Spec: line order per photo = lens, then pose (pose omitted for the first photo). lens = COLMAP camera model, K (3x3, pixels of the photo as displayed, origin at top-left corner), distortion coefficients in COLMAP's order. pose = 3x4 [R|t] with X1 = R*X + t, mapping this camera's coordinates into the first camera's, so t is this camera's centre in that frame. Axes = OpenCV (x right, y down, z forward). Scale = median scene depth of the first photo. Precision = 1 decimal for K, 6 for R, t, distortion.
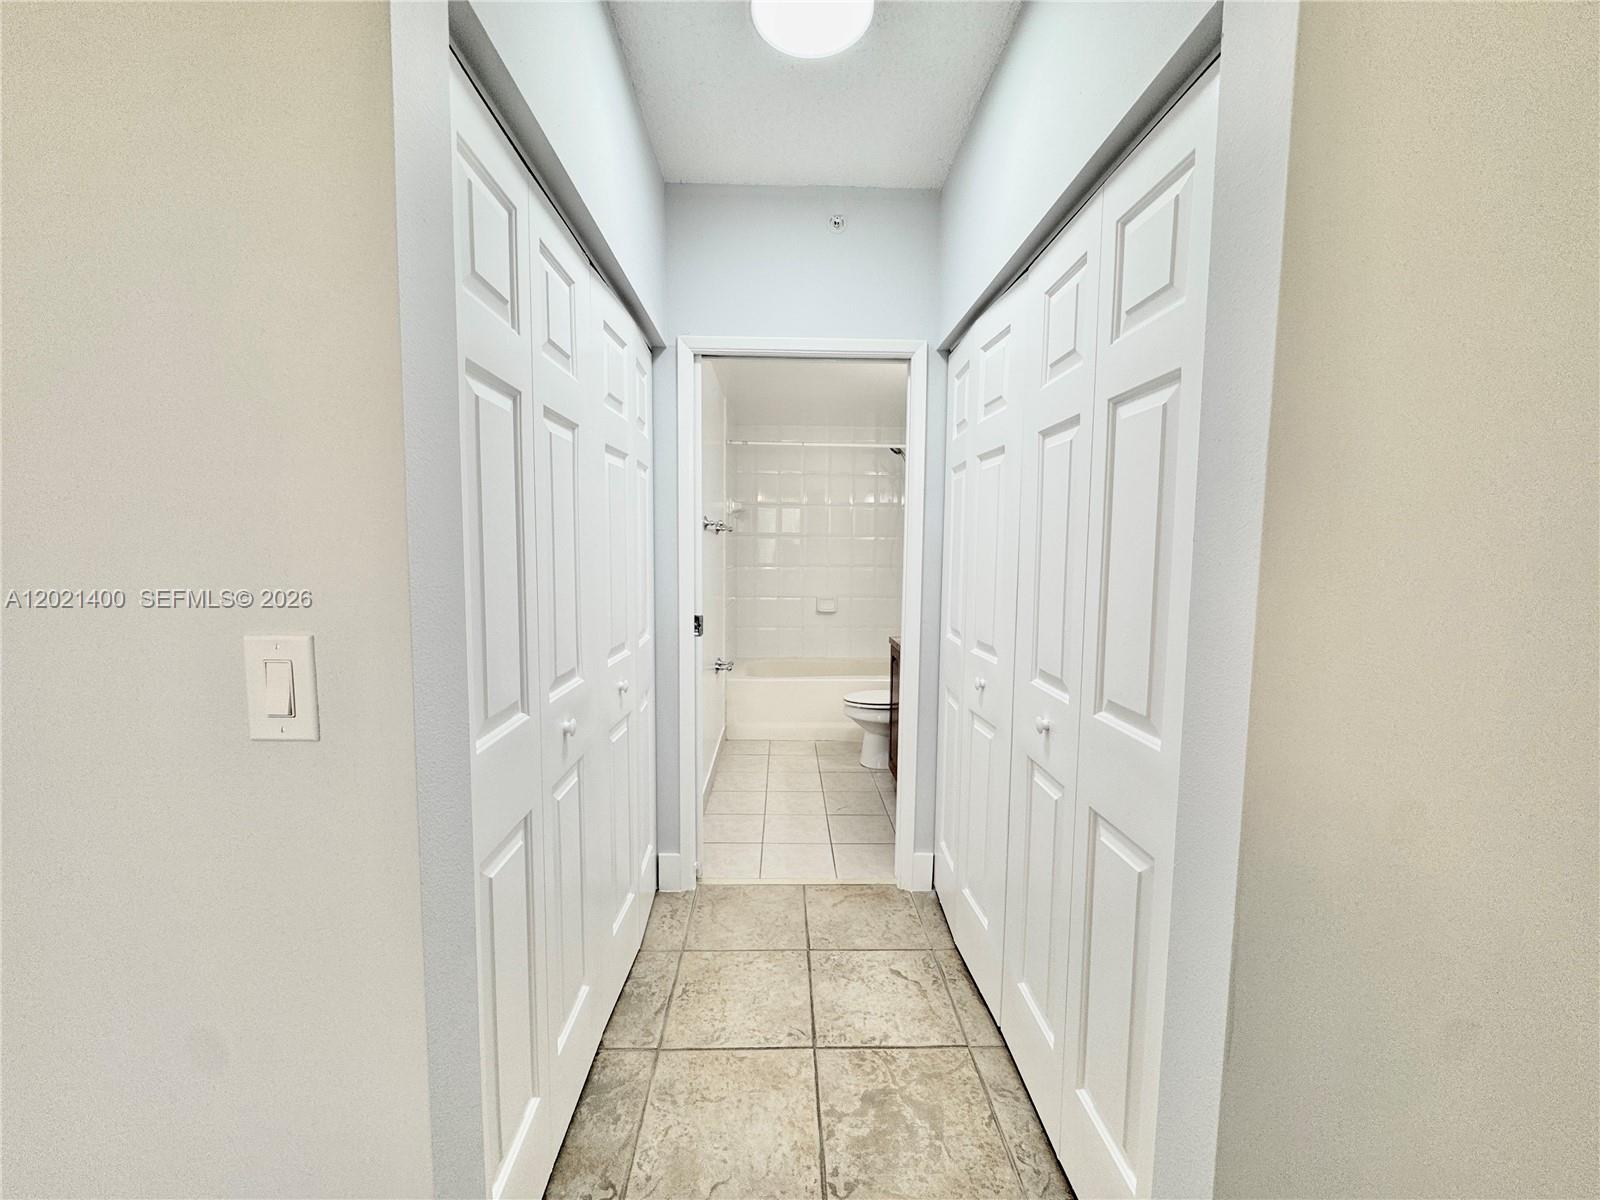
lens RADIAL K [[640.7, 0, 800.0], [0, 640.7, 600.0], [0, 0, 1]] dist [-0.002446, -0.000152]
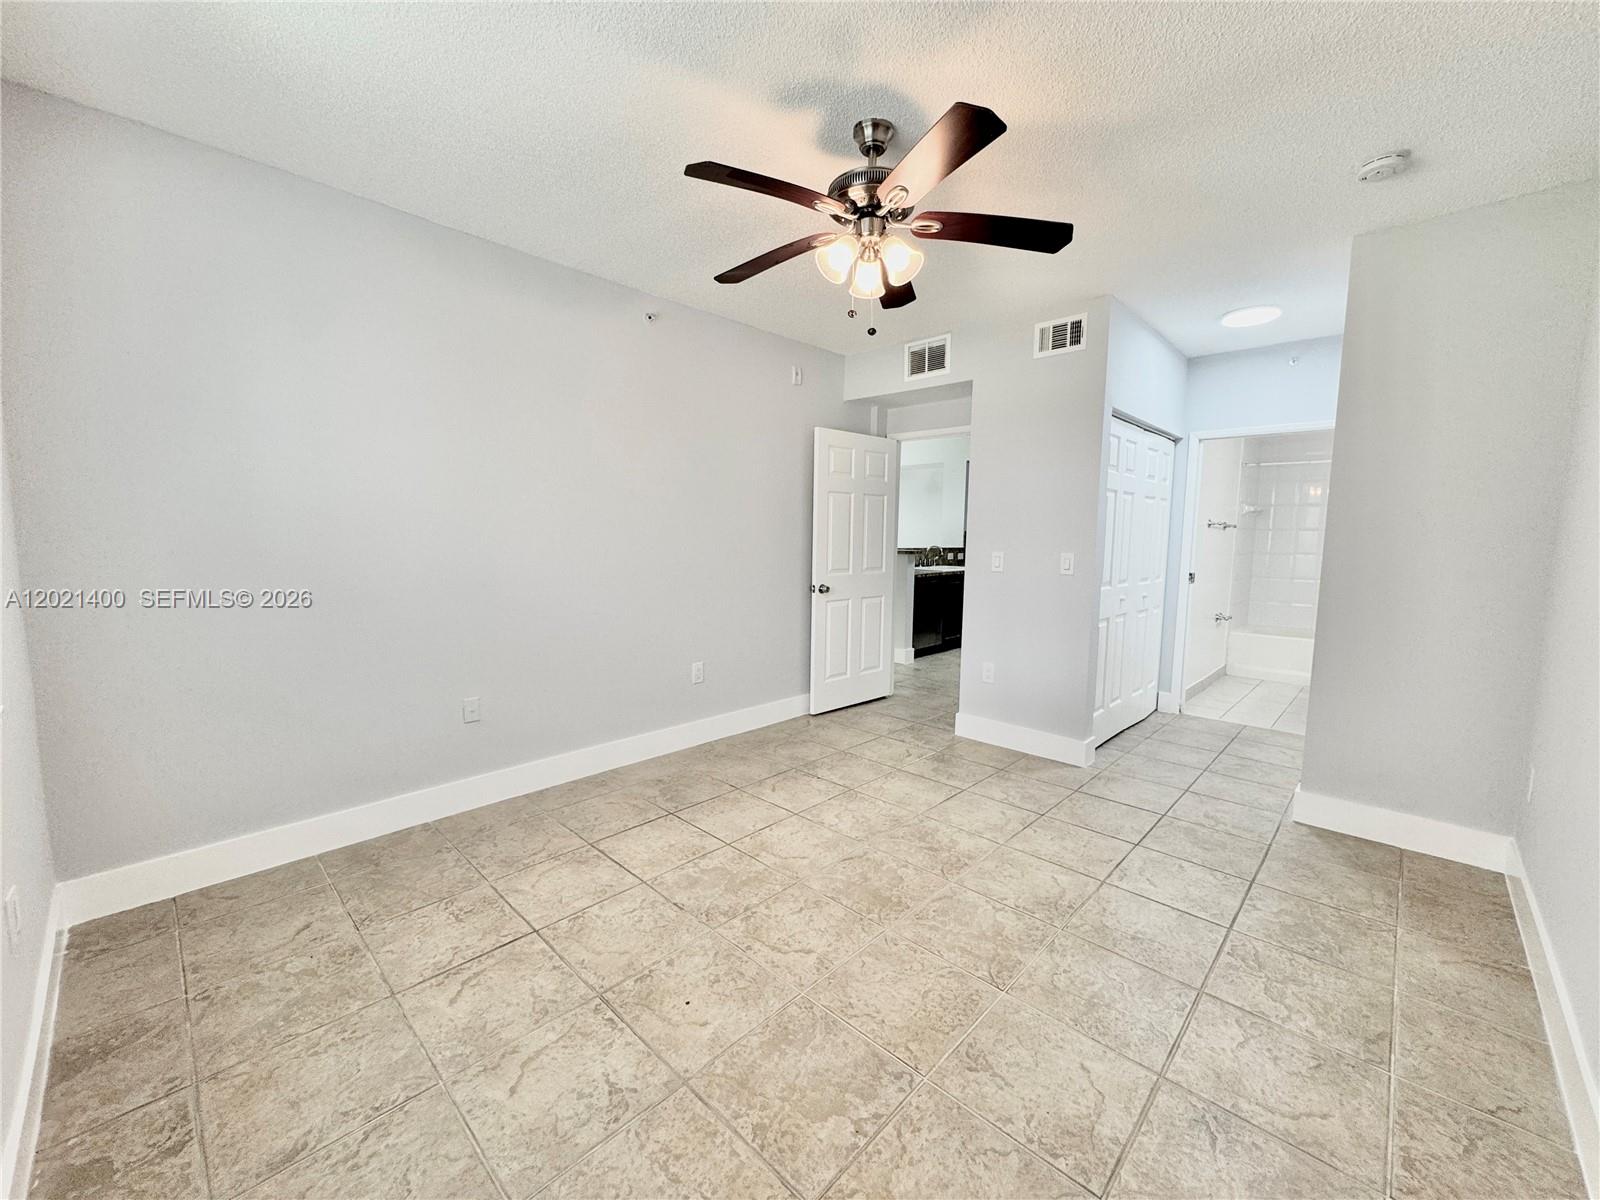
lens RADIAL K [[640.7, 0, 800.0], [0, 640.7, 600.0], [0, 0, 1]] dist [-0.002446, -0.000152]
pose [[0.701213, 0.072248, -0.709282, 0.602093], [-0.065181, 0.997182, 0.037134, 0.172730], [0.709966, 0.020193, 0.703946, -1.862591]]
